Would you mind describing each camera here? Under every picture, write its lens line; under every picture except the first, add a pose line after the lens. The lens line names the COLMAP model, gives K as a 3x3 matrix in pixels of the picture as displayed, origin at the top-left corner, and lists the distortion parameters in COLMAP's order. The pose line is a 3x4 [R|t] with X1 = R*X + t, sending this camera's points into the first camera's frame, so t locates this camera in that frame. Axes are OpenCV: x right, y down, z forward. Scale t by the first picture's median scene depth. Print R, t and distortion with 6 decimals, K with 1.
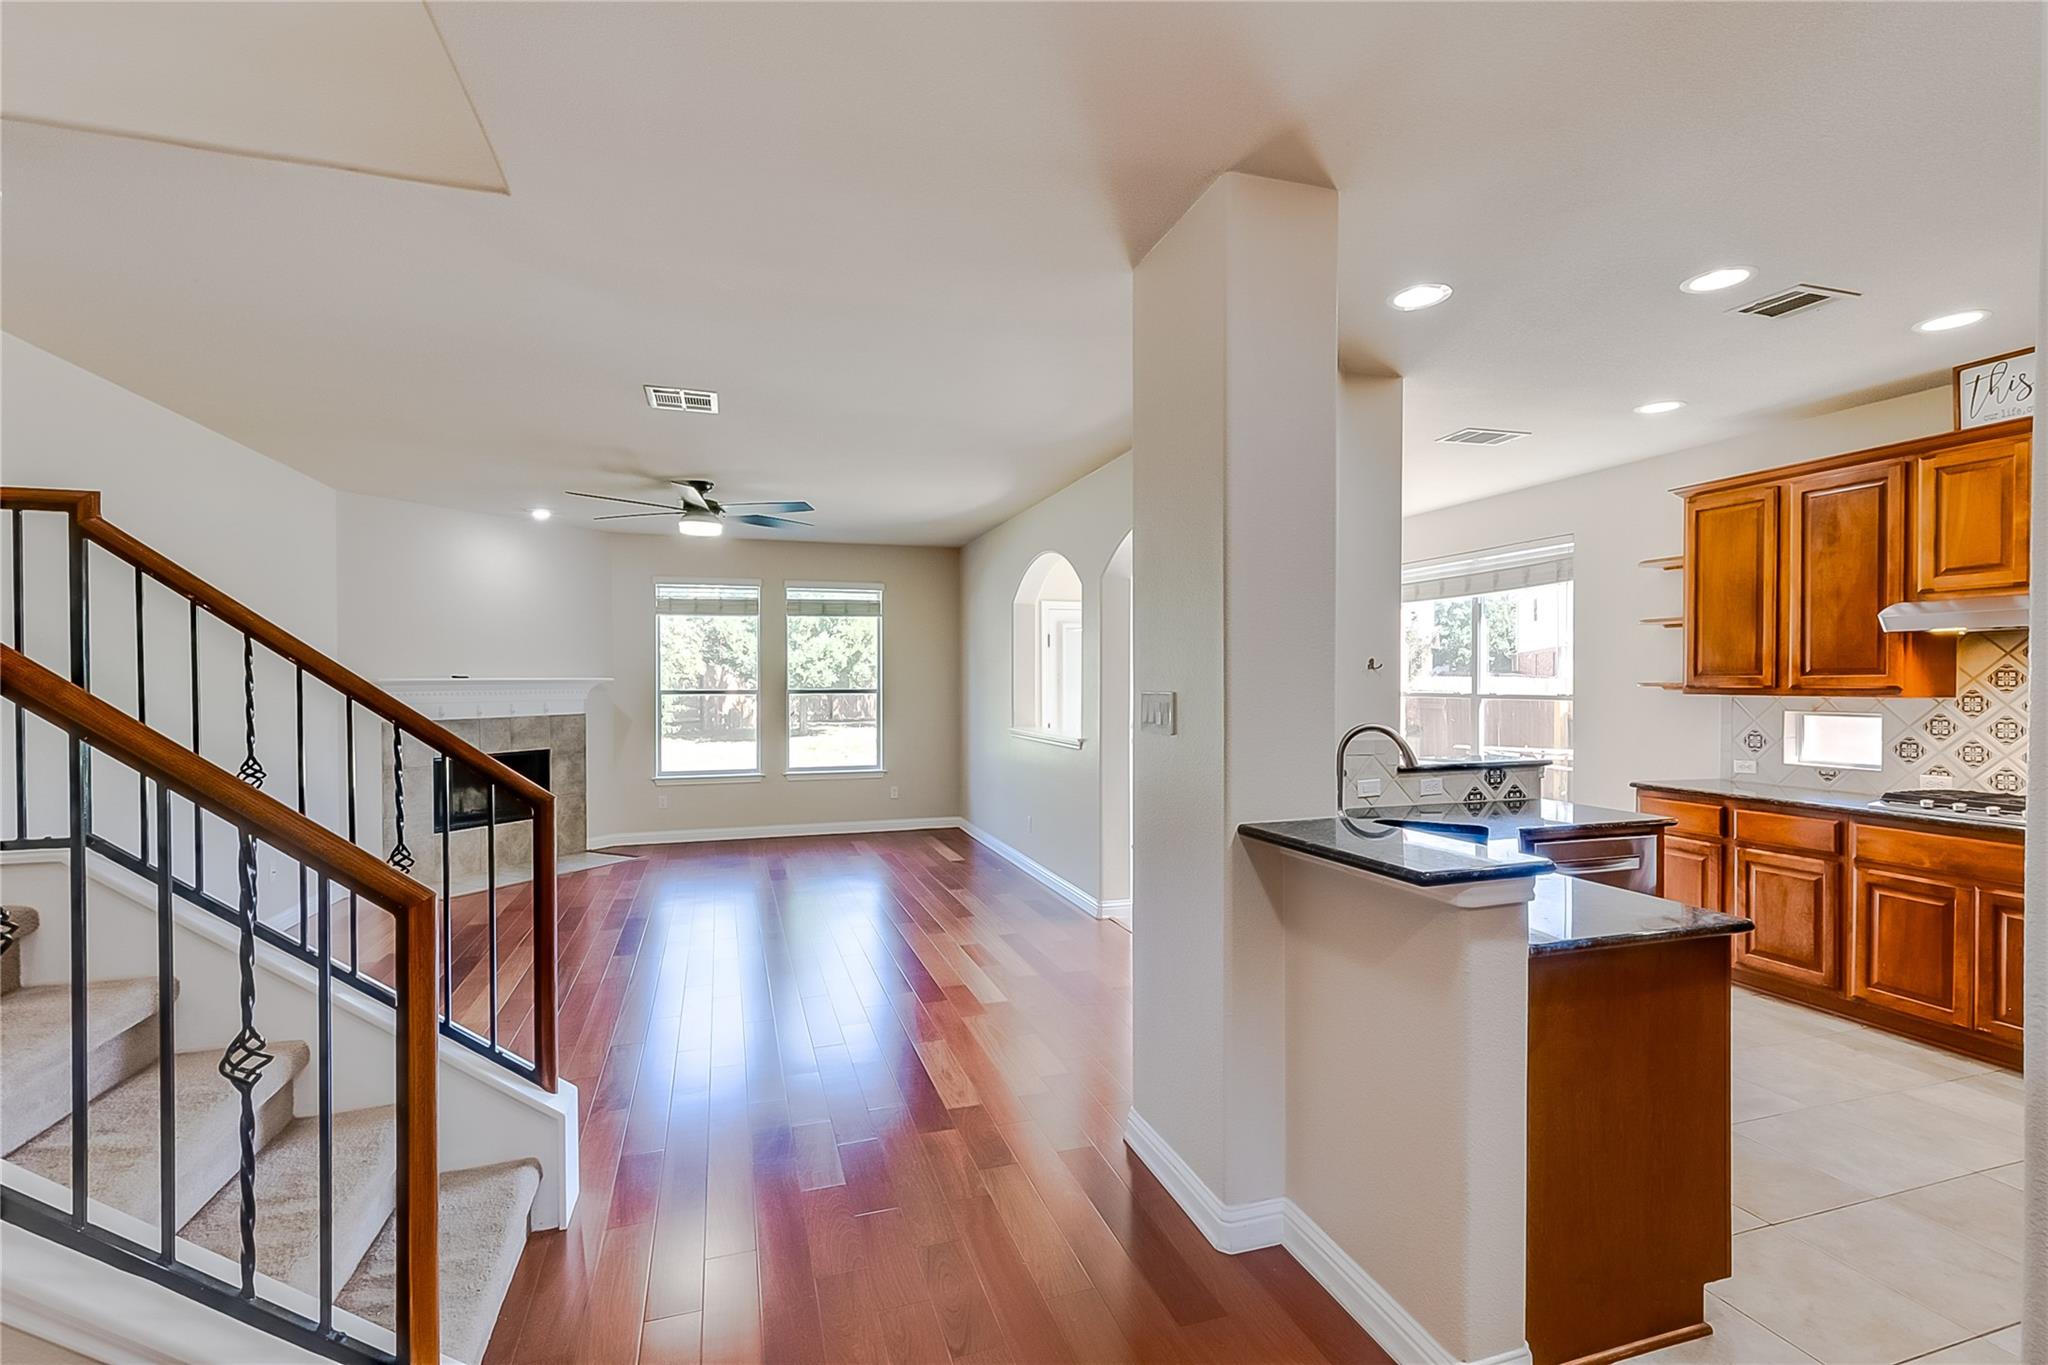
lens RADIAL K [[925.5, 0, 1017.3], [0, 925.5, 687.9], [0, 0, 1]] dist [0.002748, -0.000726]
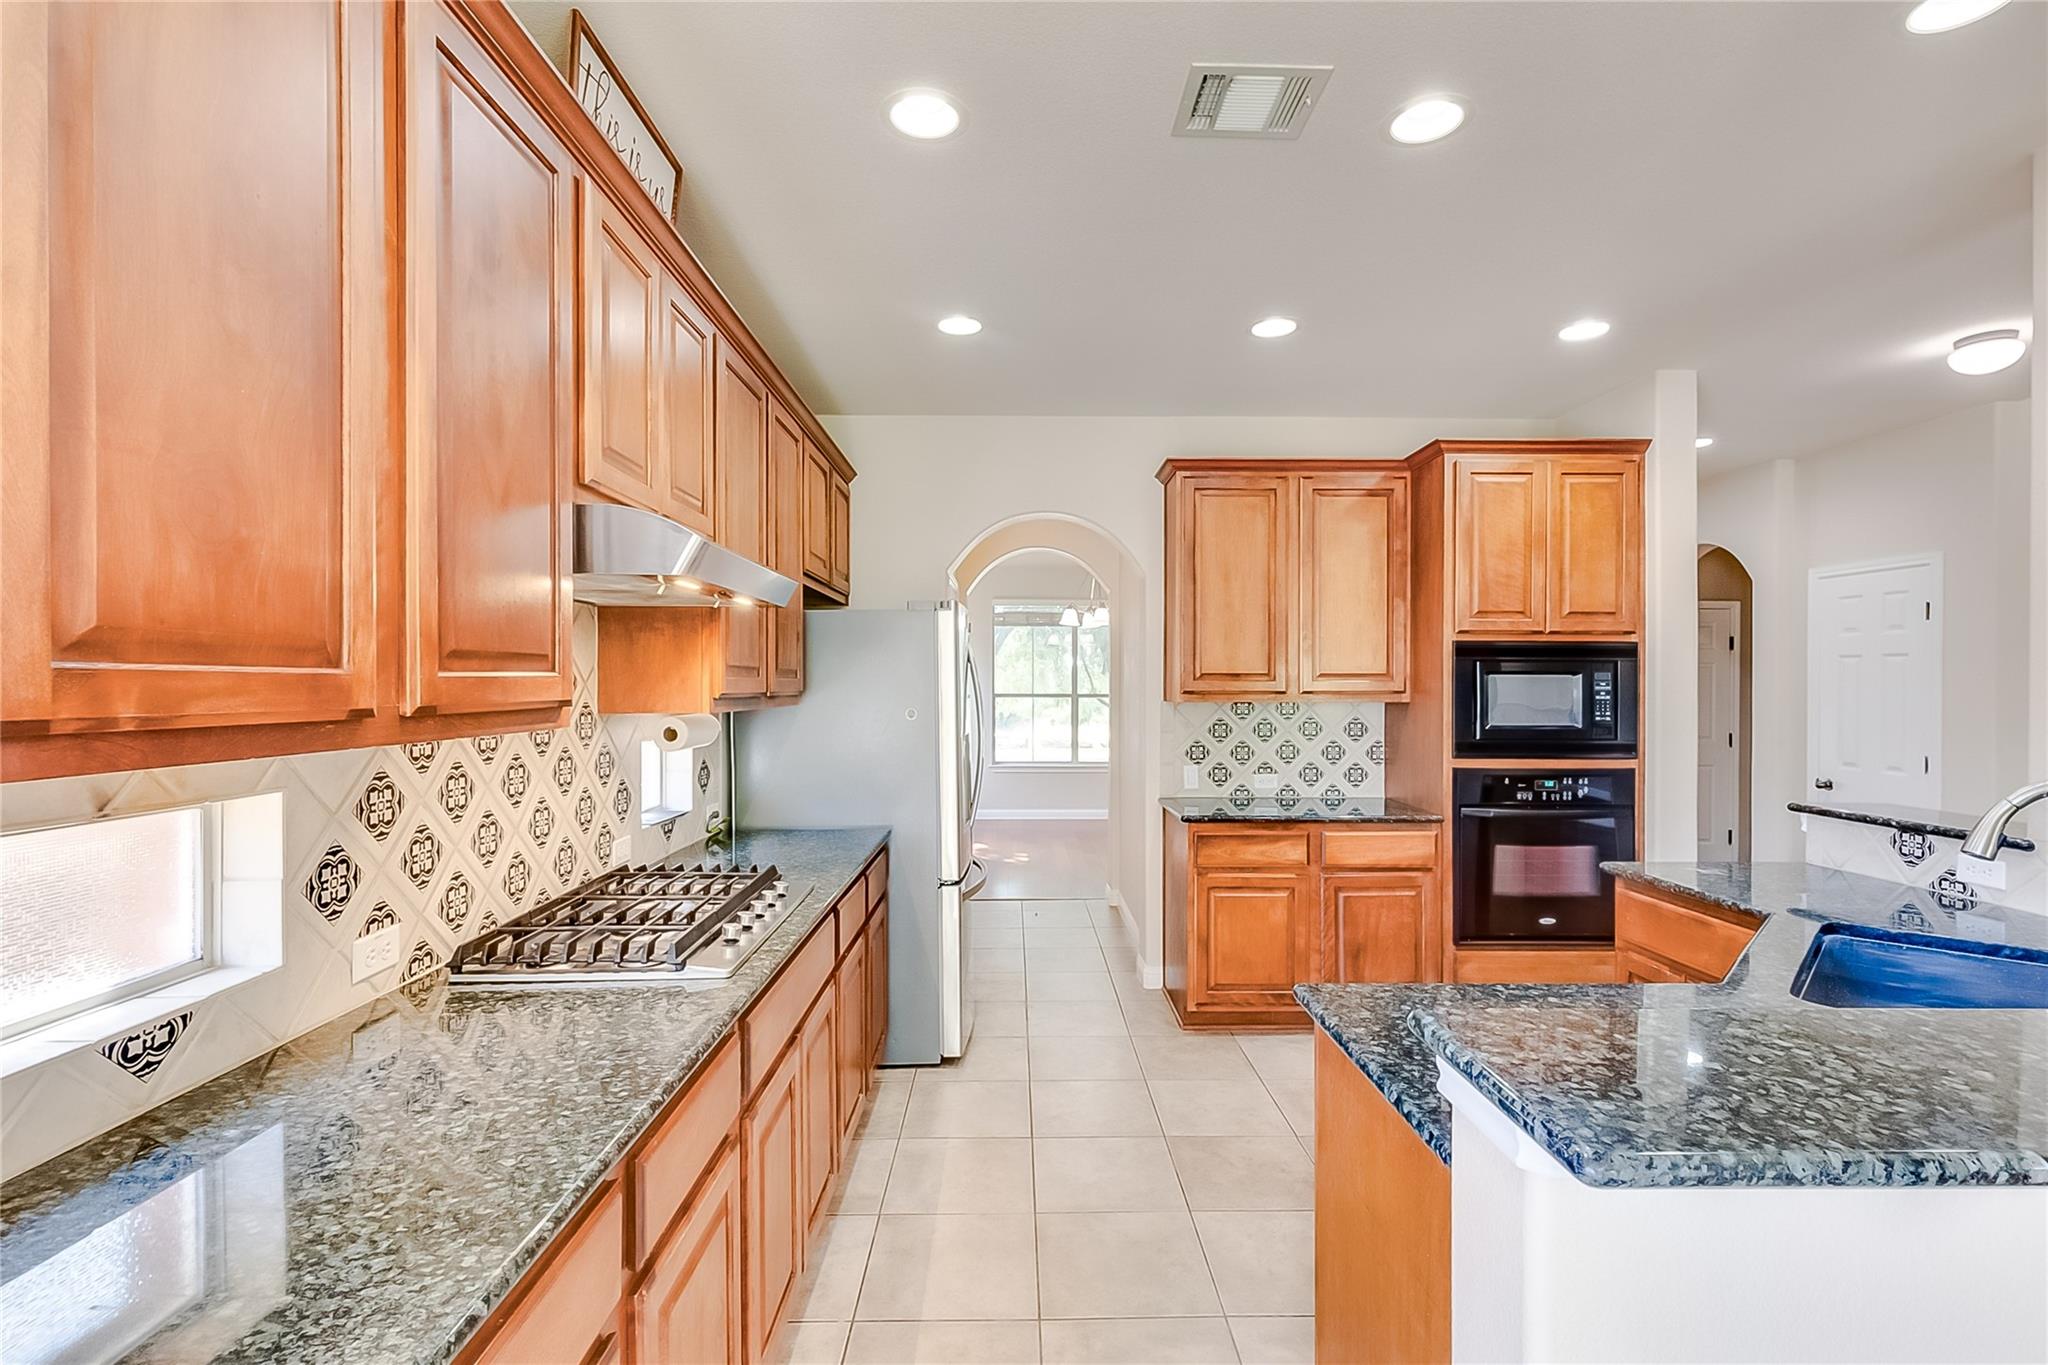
lens RADIAL K [[925.5, 0, 1033.2], [0, 925.5, 689.9], [0, 0, 1]] dist [0.002748, -0.000726]
pose [[-0.960218, -0.002237, 0.279242, 0.431453], [0.002127, 0.999880, 0.015326, -0.008326], [-0.279243, 0.015310, -0.960098, 0.901814]]
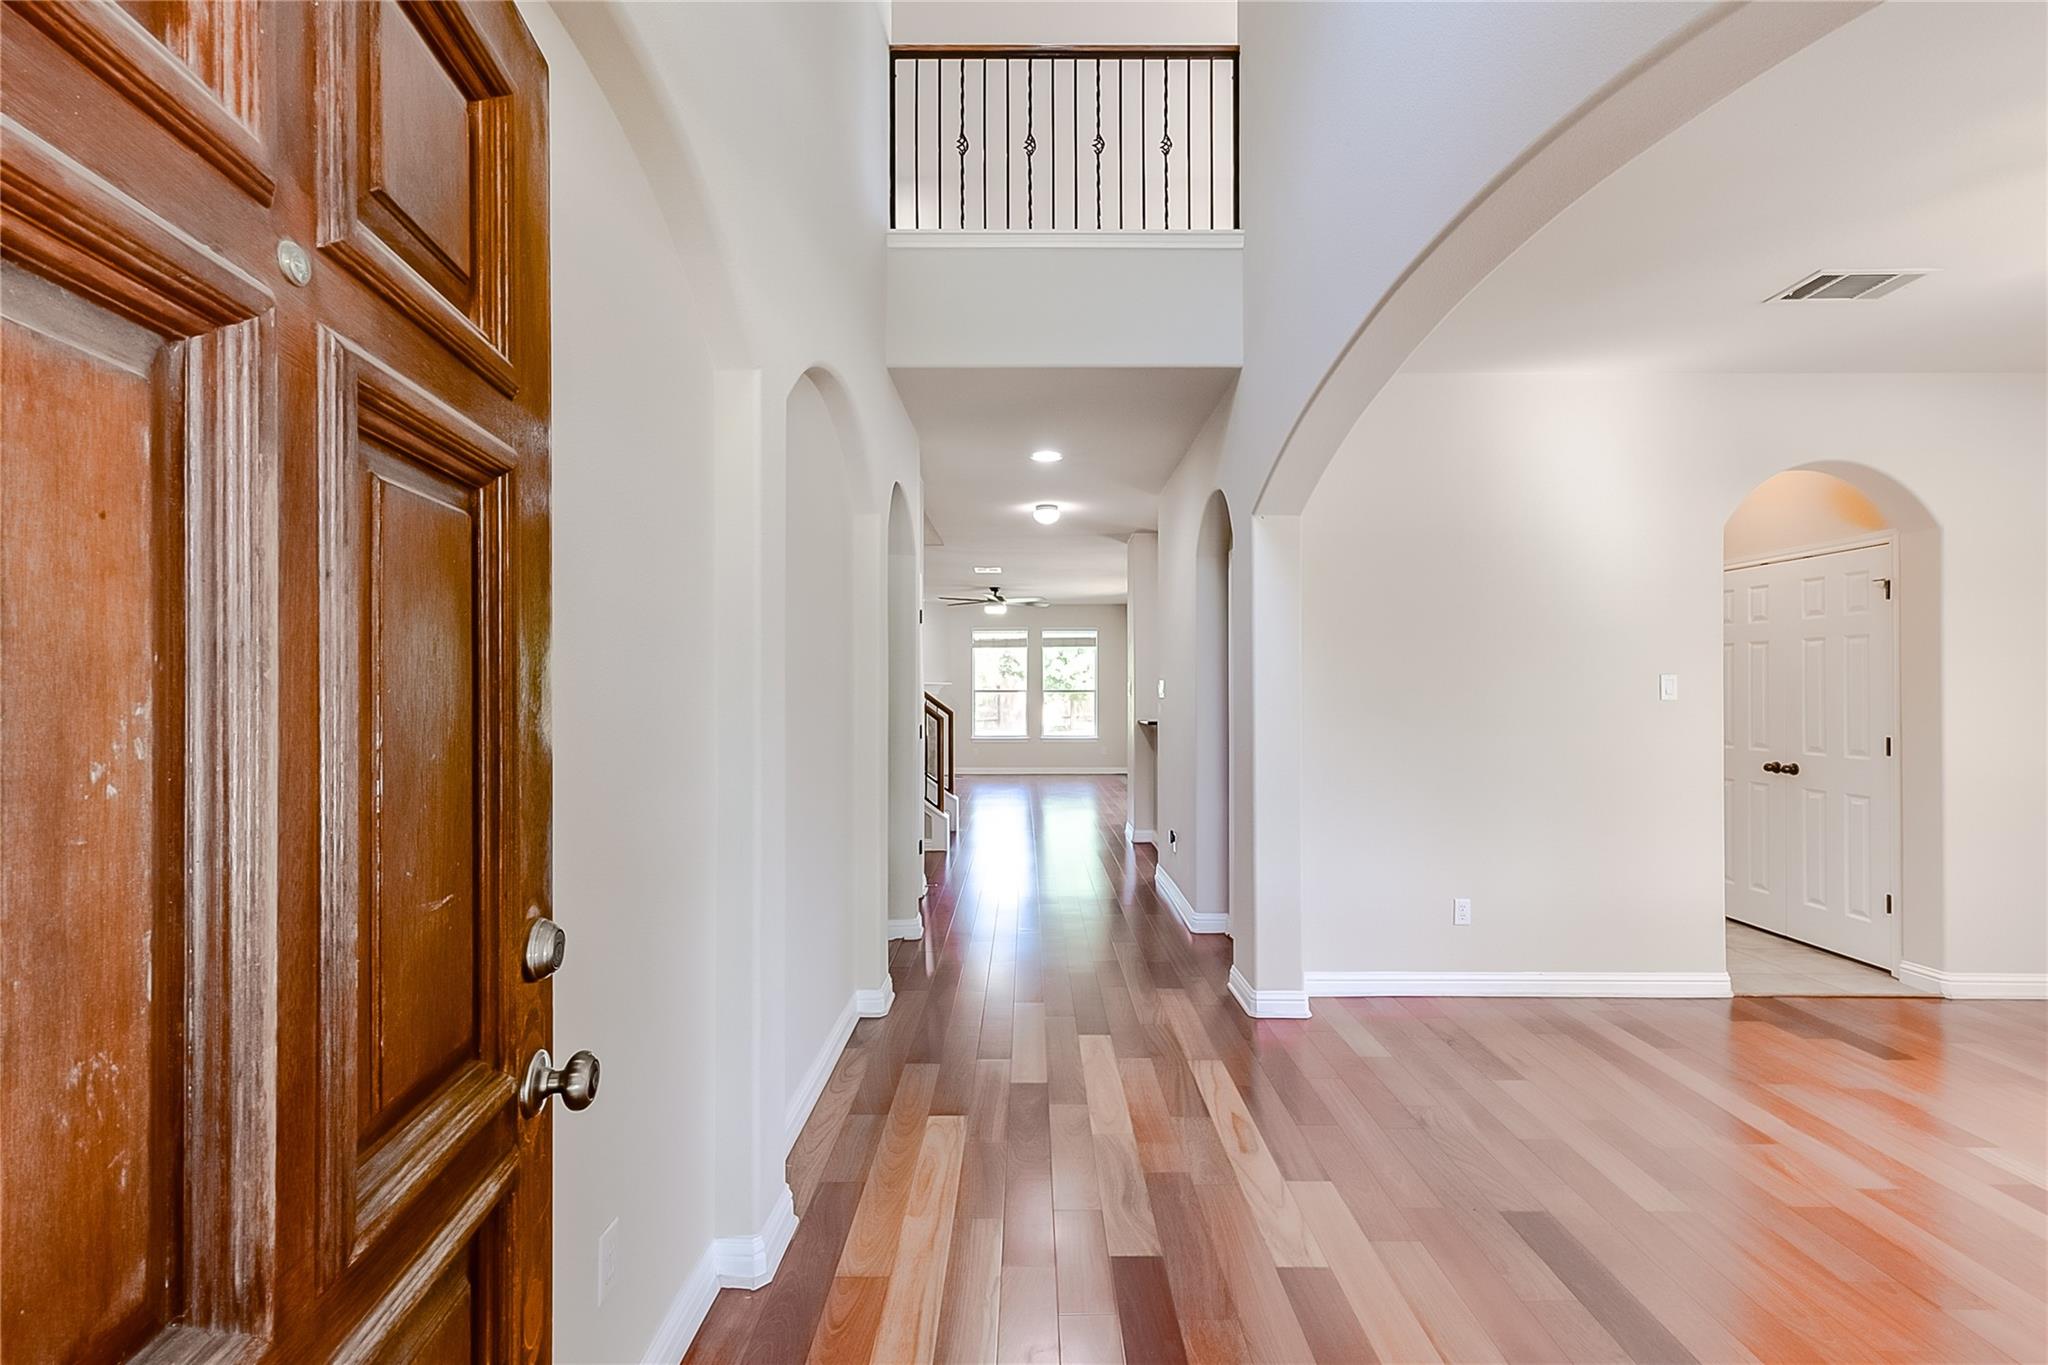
lens RADIAL K [[925.5, 0, 1024.0], [0, 925.5, 682.8], [0, 0, 1]] dist [0.002748, -0.000726]
pose [[0.951845, 0.000555, -0.306580, 0.366750], [-0.004959, 0.999895, -0.013588, 0.017768], [0.306540, 0.014454, 0.951748, -0.975145]]
